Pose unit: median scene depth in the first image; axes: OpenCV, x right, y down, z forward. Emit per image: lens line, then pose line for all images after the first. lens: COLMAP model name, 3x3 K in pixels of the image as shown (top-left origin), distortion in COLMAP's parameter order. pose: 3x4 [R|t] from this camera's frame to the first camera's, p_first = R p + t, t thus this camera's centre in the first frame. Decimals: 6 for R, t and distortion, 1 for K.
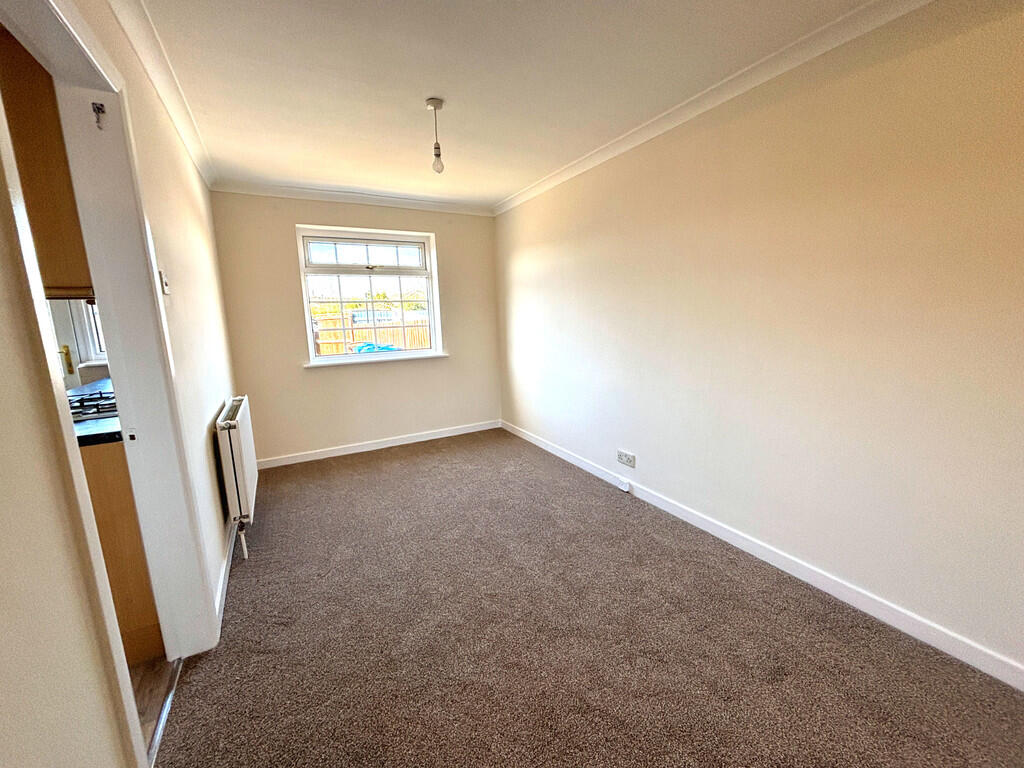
lens RADIAL K [[414.3, 0, 512.2], [0, 414.3, 384.6], [0, 0, 1]] dist [0.000238, 0.000115]
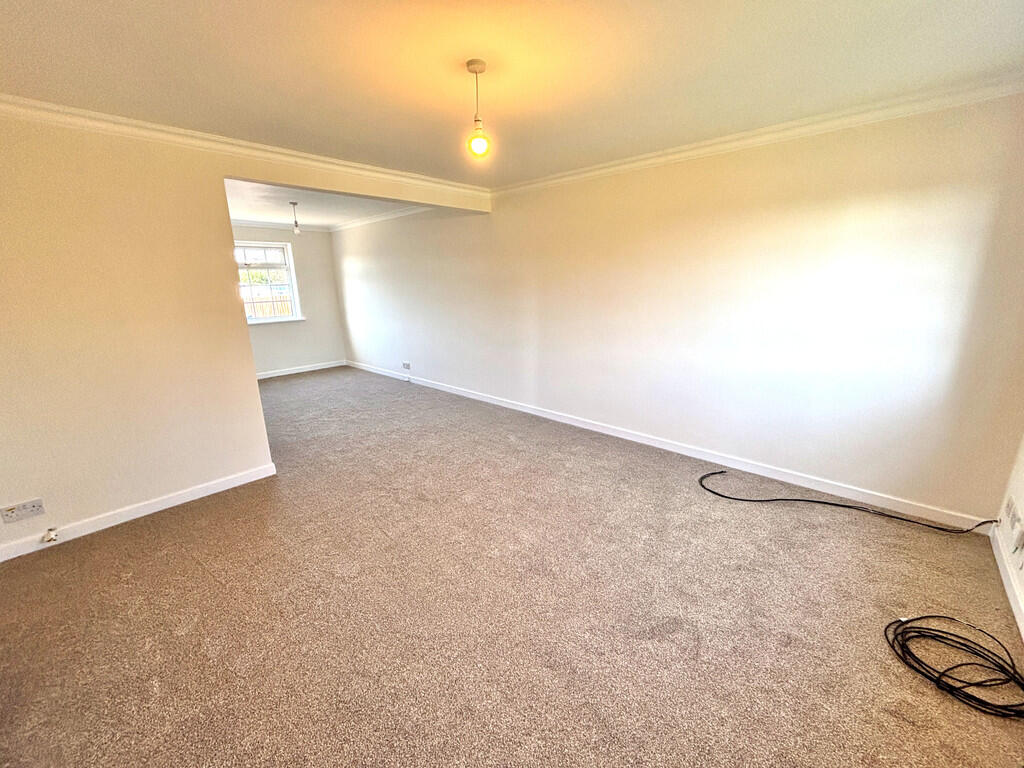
lens RADIAL K [[414.3, 0, 519.4], [0, 414.3, 383.1], [0, 0, 1]] dist [0.000238, 0.000115]
pose [[0.945345, -0.062777, 0.319971, 0.108737], [0.044742, 0.996984, 0.063413, 0.123078], [-0.322987, -0.045631, 0.945303, -0.874159]]
